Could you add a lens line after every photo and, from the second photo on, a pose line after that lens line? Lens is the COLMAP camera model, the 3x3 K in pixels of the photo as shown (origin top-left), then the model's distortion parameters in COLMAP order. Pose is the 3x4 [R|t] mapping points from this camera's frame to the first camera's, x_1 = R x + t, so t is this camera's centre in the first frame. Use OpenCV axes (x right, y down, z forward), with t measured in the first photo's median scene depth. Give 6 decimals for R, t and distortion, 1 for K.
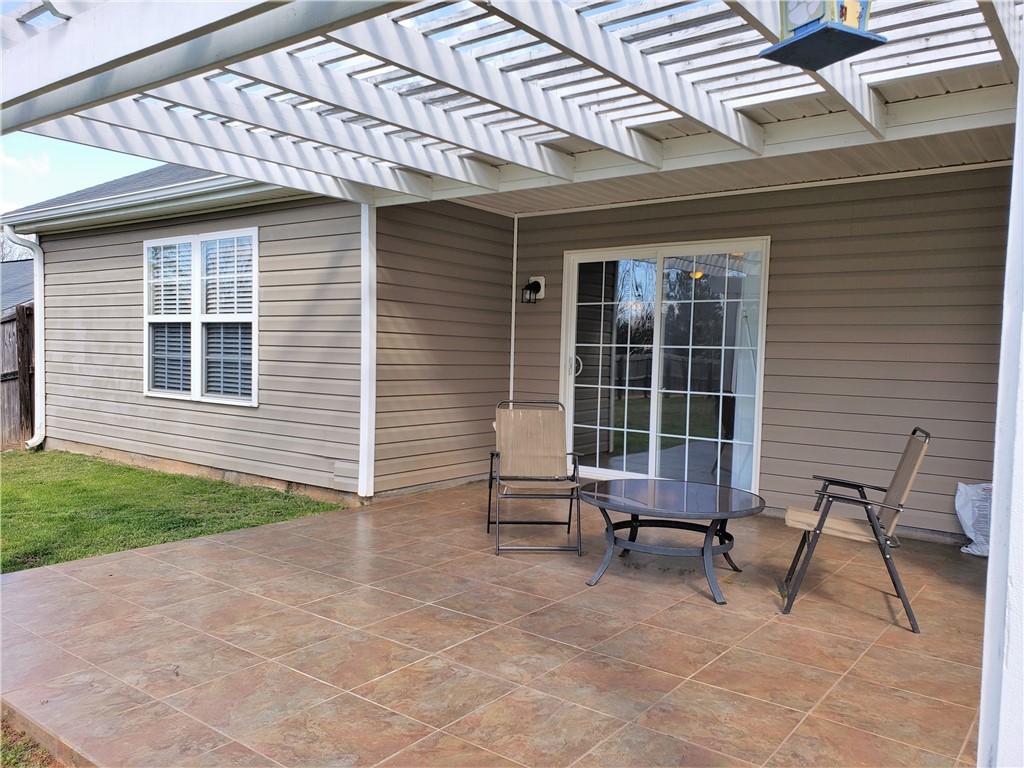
lens RADIAL K [[794.2, 0, 509.0], [0, 794.2, 412.2], [0, 0, 1]] dist [0.099031, -0.148297]
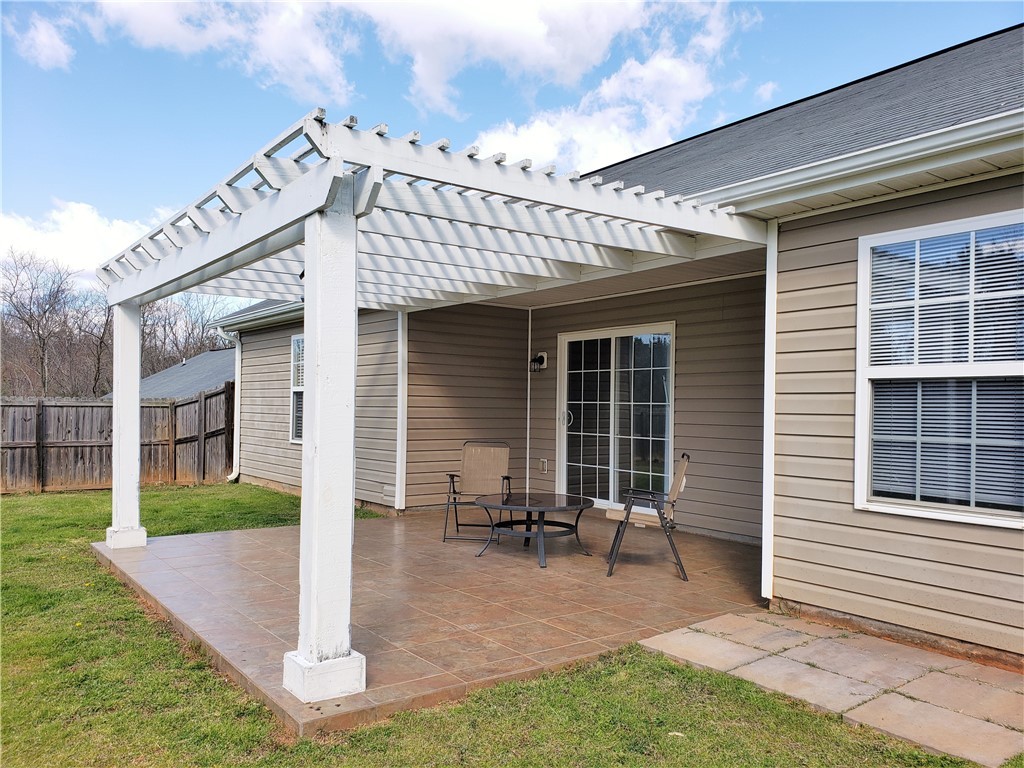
lens RADIAL K [[794.2, 0, 509.0], [0, 794.2, 412.2], [0, 0, 1]] dist [0.099031, -0.148297]
pose [[0.960374, -0.010677, -0.278511, 0.387531], [-0.010379, 0.997203, -0.074021, 0.032735], [0.278522, 0.073979, 0.957576, -0.317984]]
